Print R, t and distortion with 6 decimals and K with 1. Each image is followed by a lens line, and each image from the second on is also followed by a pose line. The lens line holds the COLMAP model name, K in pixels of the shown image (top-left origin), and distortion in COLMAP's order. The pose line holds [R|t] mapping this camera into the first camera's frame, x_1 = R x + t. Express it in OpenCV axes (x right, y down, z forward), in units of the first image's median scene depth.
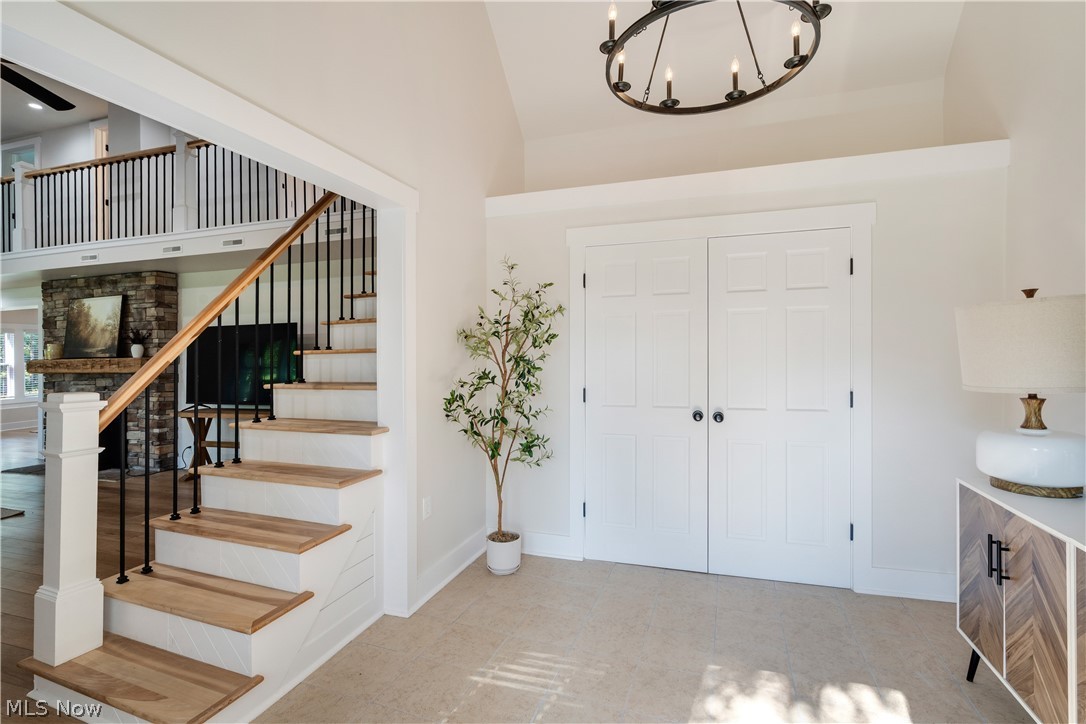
lens RADIAL K [[494.5, 0, 542.9], [0, 494.5, 358.9], [0, 0, 1]] dist [0.029557, 0.000465]
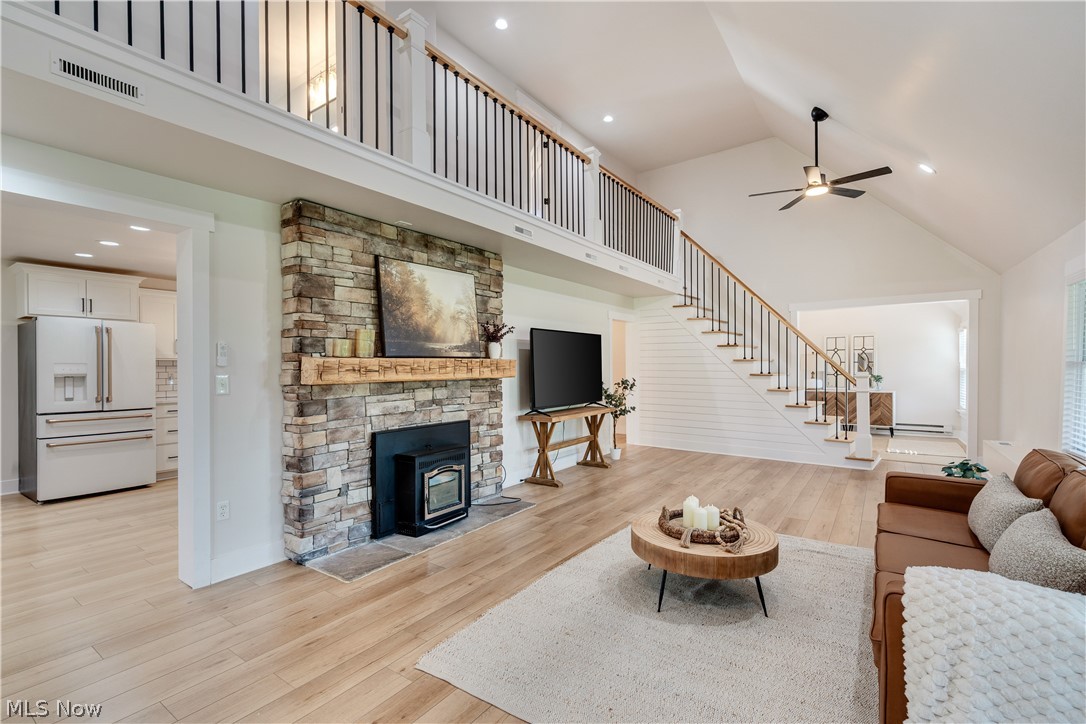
lens RADIAL K [[494.5, 0, 545.9], [0, 494.5, 365.6], [0, 0, 1]] dist [0.029557, 0.000465]
pose [[0.262268, 0.008085, 0.964961, -1.485198], [0.003608, 0.999950, -0.009359, 0.015573], [-0.964988, 0.005936, 0.262225, 0.689782]]
